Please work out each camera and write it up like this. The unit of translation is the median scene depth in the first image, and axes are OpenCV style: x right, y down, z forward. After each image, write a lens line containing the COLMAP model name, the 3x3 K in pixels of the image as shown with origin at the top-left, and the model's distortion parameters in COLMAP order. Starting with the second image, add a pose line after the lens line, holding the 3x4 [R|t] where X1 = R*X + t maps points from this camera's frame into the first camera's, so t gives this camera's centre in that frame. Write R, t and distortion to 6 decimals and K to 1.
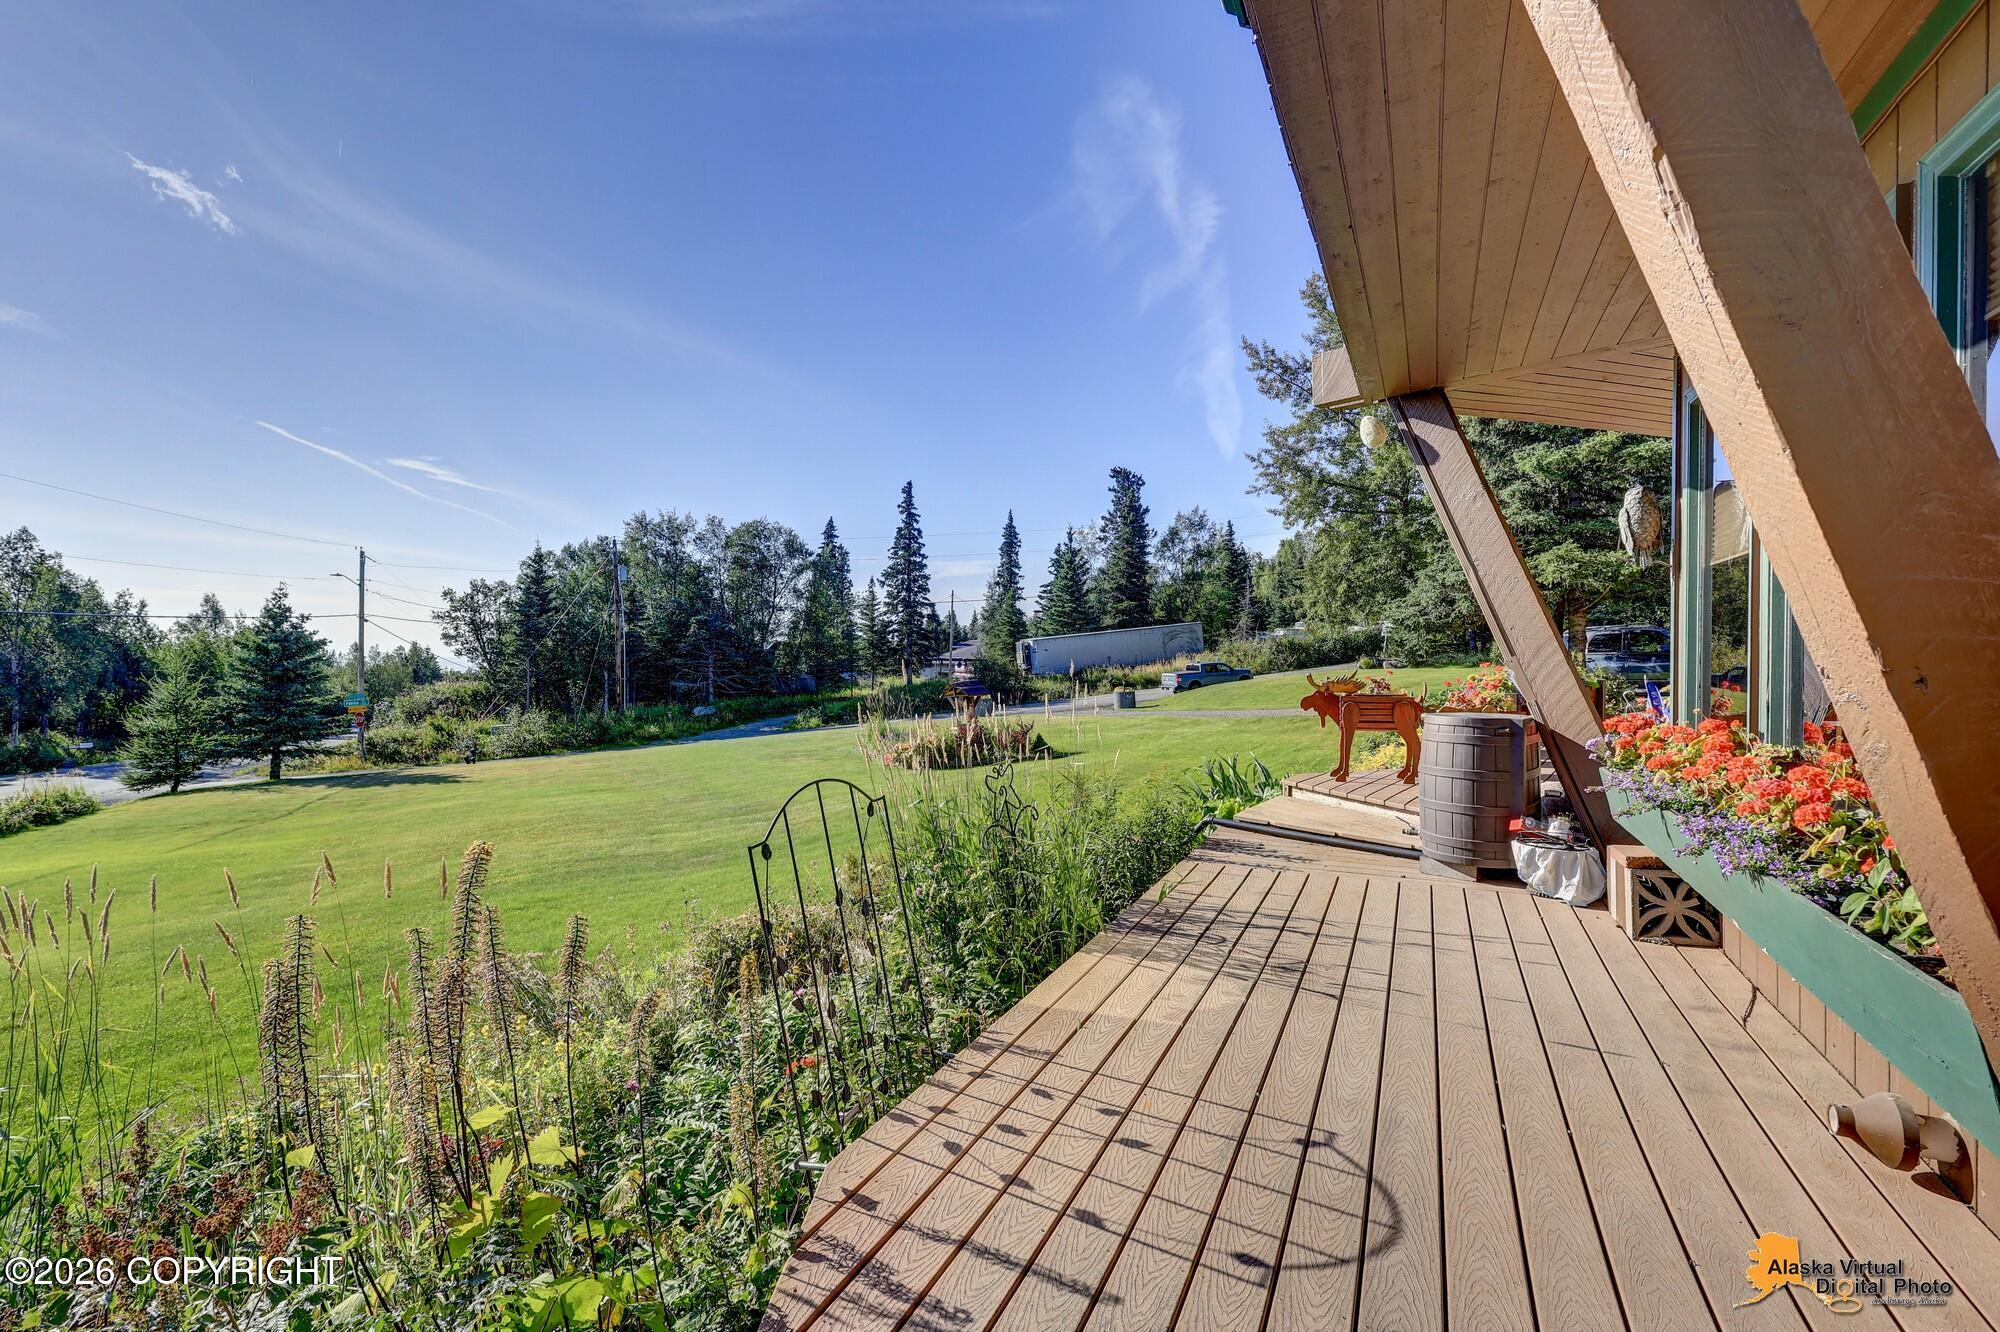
lens RADIAL K [[943.4, 0, 1000.0], [0, 943.4, 666.0], [0, 0, 1]] dist [0.000028, -0.000653]
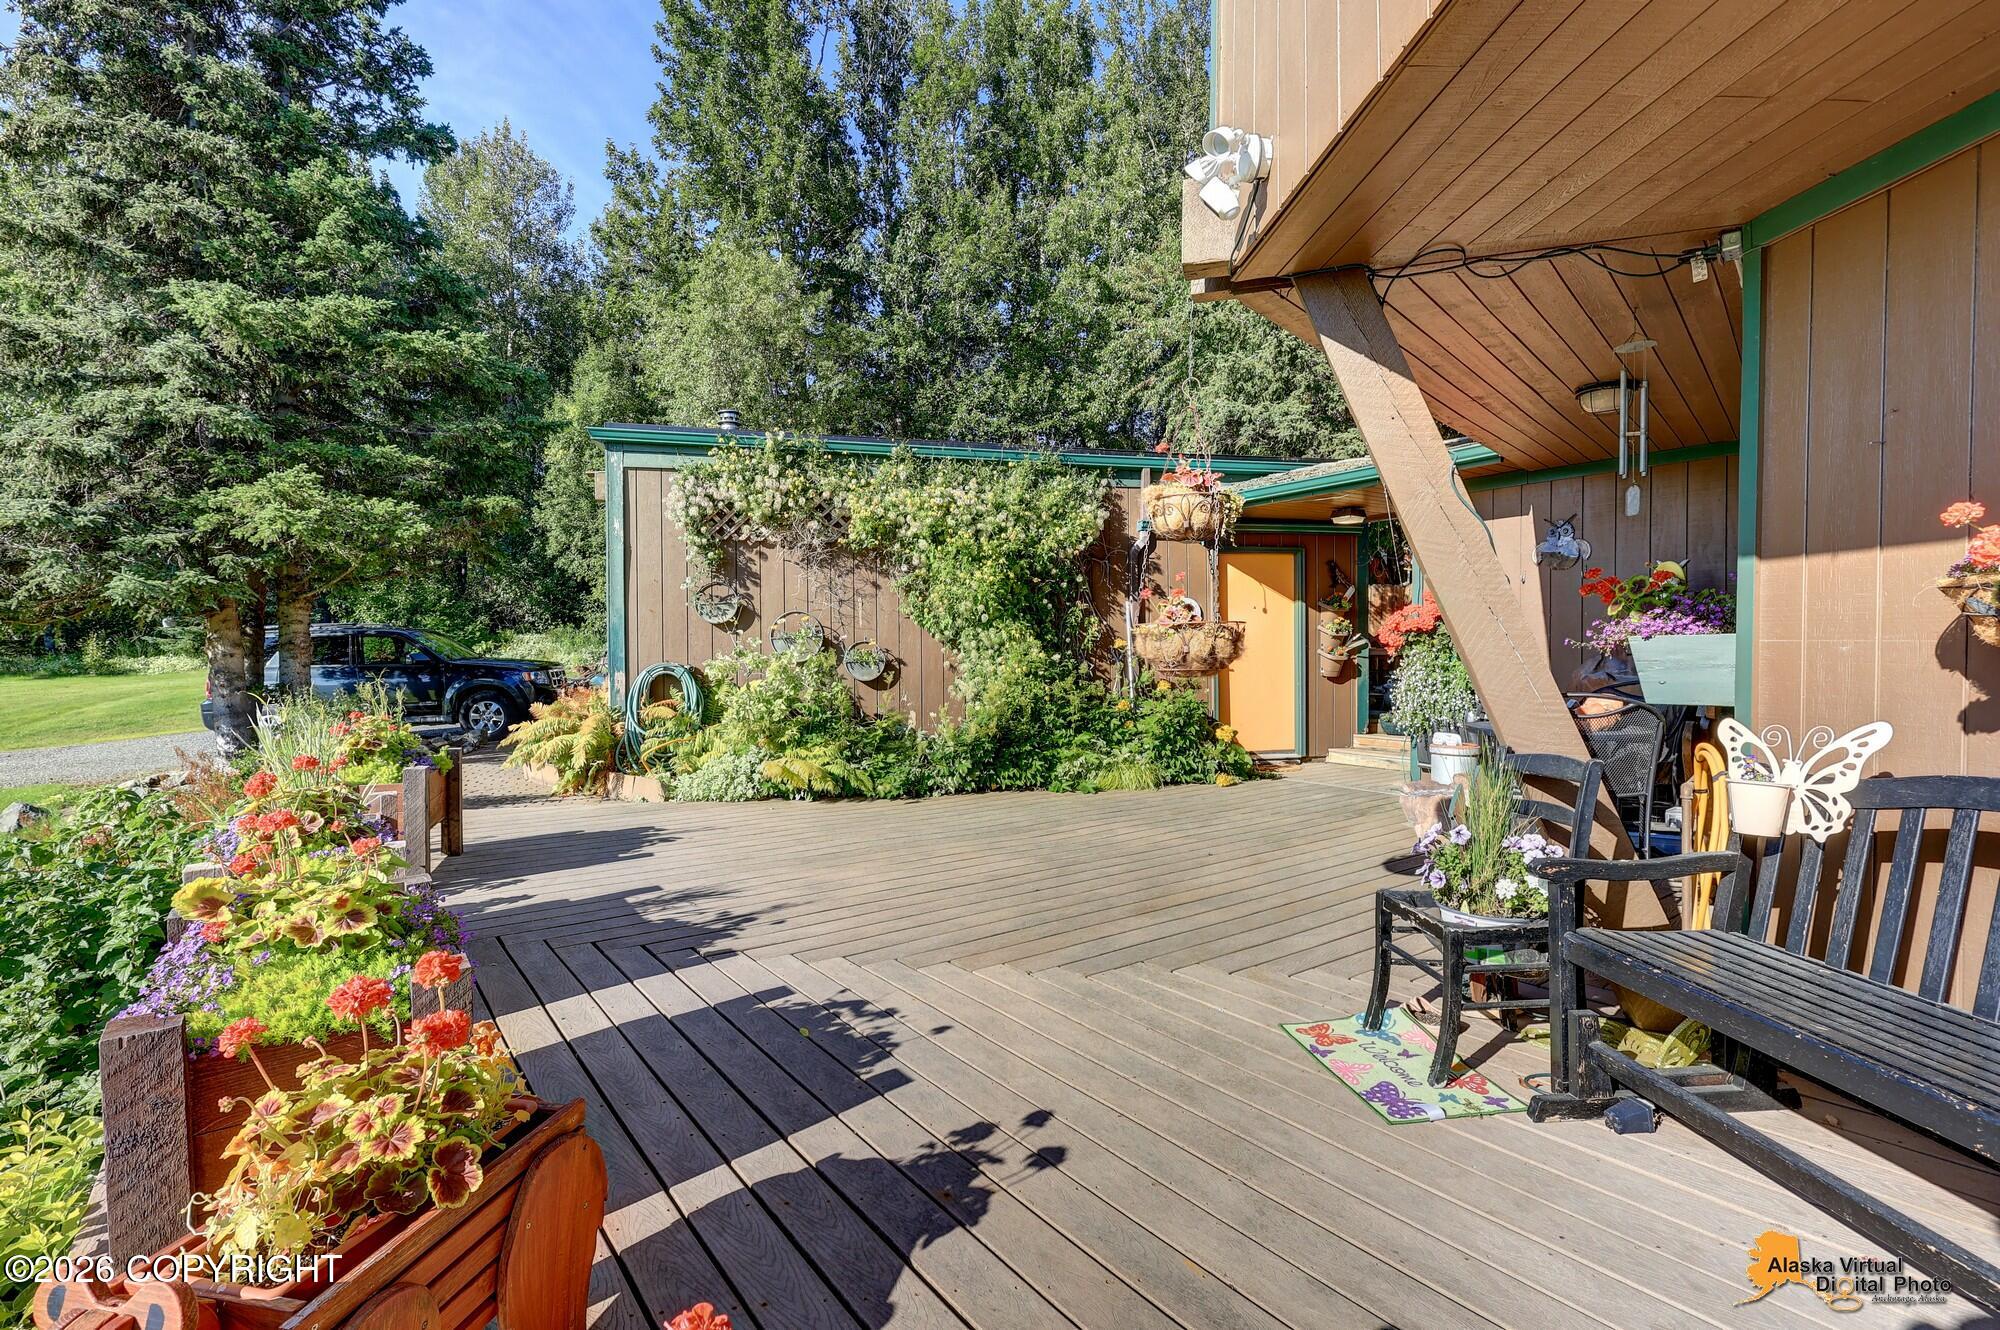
lens RADIAL K [[943.4, 0, 1000.0], [0, 943.4, 665.0], [0, 0, 1]] dist [0.000028, -0.000653]
pose [[0.306941, -0.013827, 0.951628, 0.197595], [0.010582, 0.999882, 0.011115, -0.019584], [-0.951670, 0.006659, 0.307051, 0.423647]]
